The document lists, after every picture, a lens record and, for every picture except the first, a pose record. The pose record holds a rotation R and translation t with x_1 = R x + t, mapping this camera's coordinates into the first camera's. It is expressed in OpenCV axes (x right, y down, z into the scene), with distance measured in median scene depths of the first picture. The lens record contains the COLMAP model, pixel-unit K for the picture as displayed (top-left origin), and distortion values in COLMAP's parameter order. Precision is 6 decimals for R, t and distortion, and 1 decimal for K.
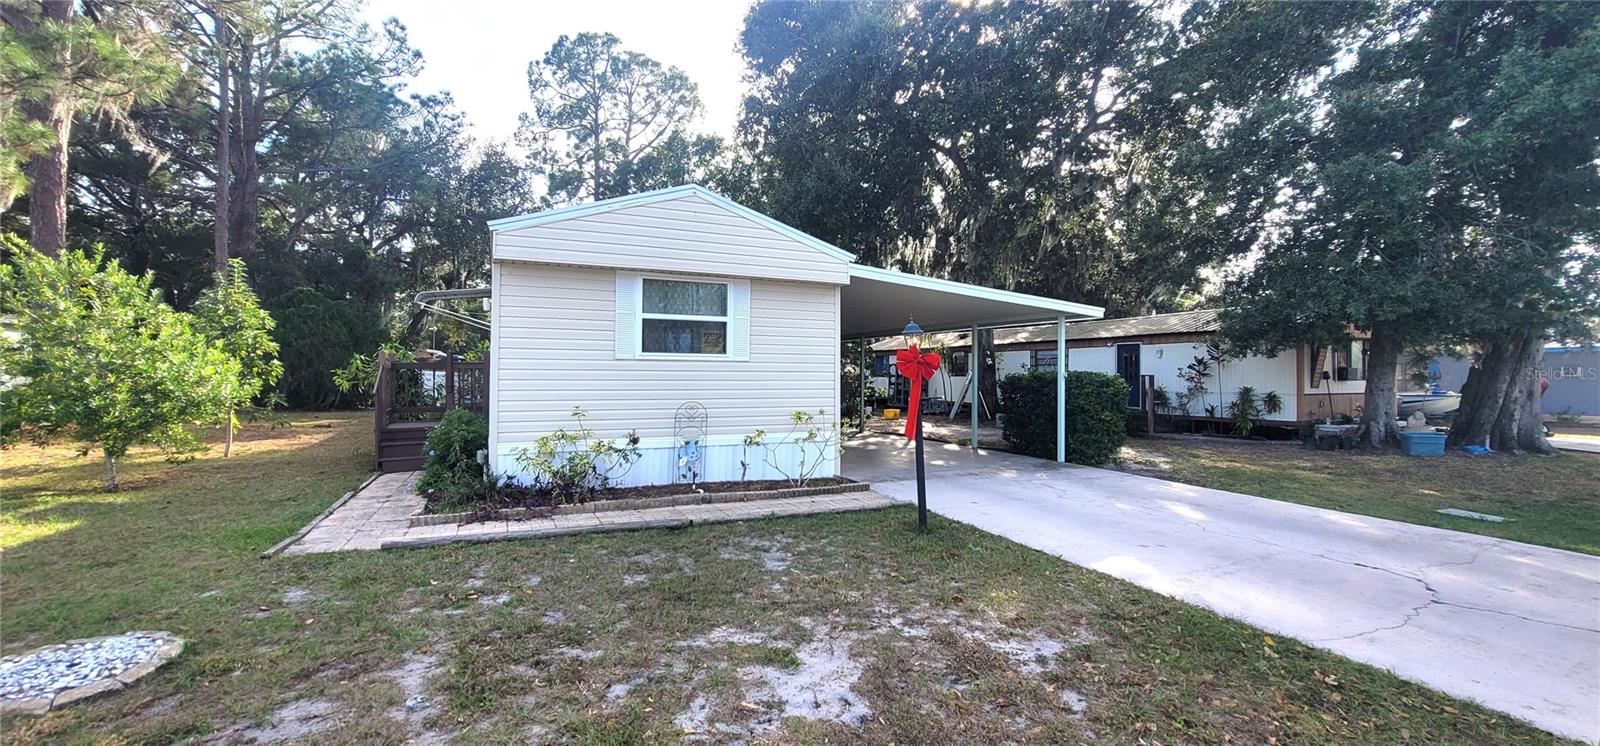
lens RADIAL K [[652.4, 0, 807.2], [0, 652.4, 375.5], [0, 0, 1]] dist [-0.008247, 0.003775]
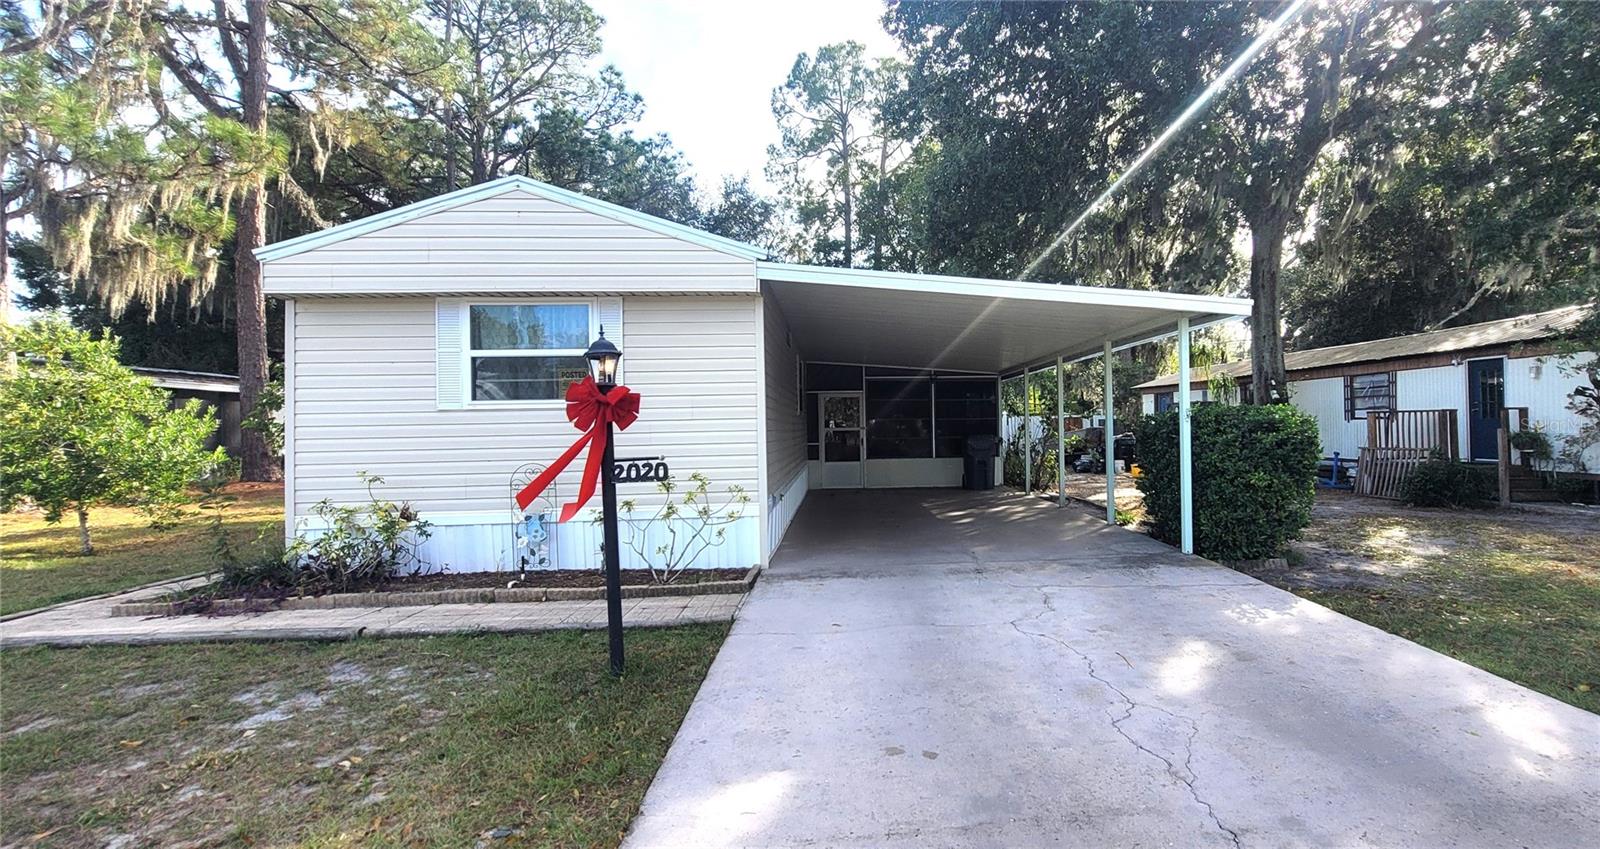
lens RADIAL K [[750.2, 0, 919.0], [0, 750.2, 409.1], [0, 0, 1]] dist [-0.002945, 0.000547]
pose [[0.940855, -0.029612, -0.337512, 0.175598], [0.023632, 0.999483, -0.021814, 0.002366], [0.337984, 0.012548, 0.941068, 0.108003]]
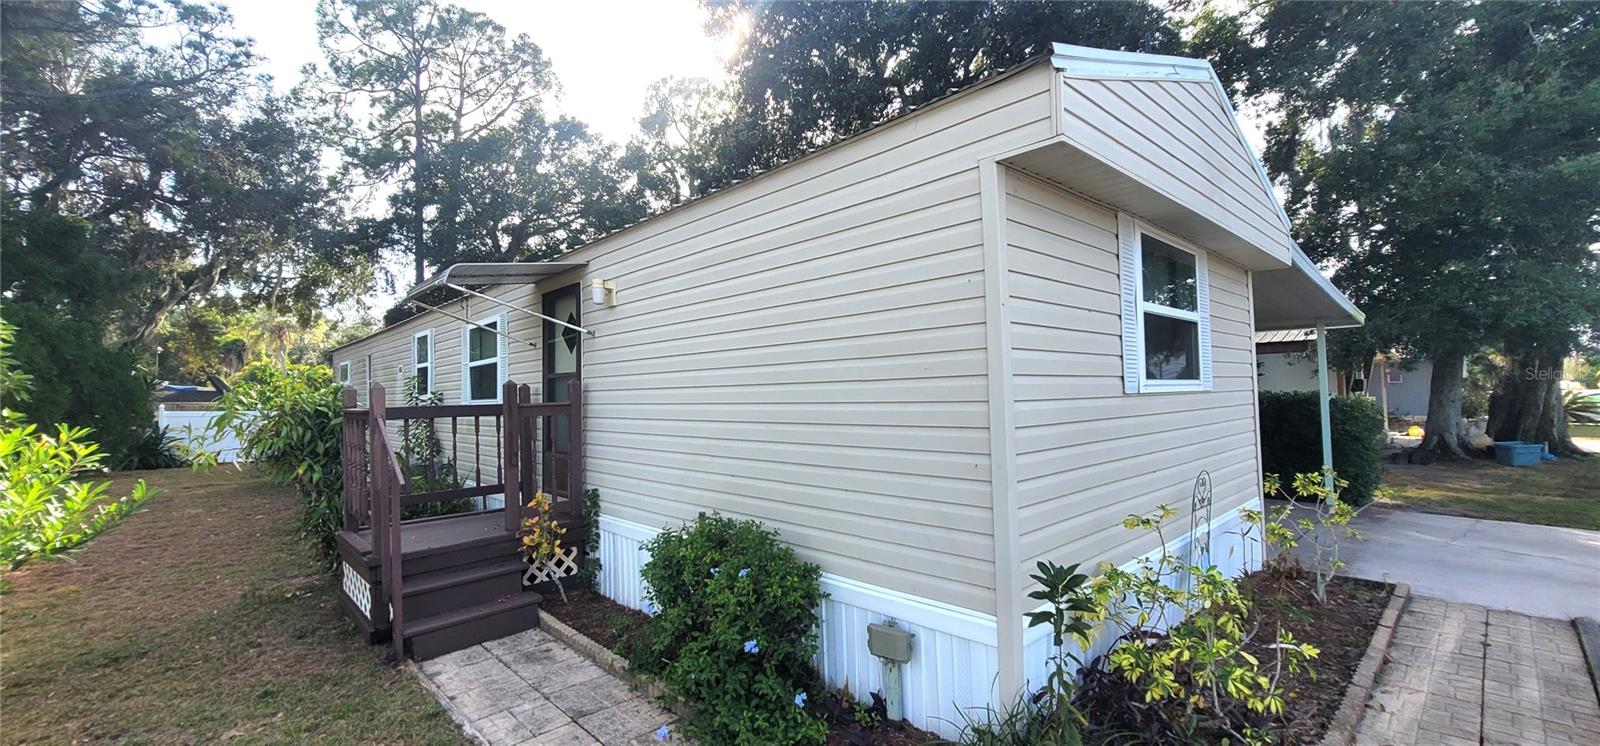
lens RADIAL K [[652.4, 0, 798.7], [0, 652.4, 371.3], [0, 0, 1]] dist [-0.008247, 0.003775]
pose [[0.951036, -0.016076, 0.308663, -0.209977], [0.027717, 0.999059, -0.033367, -0.010270], [-0.307836, 0.040289, 0.950586, 0.193637]]
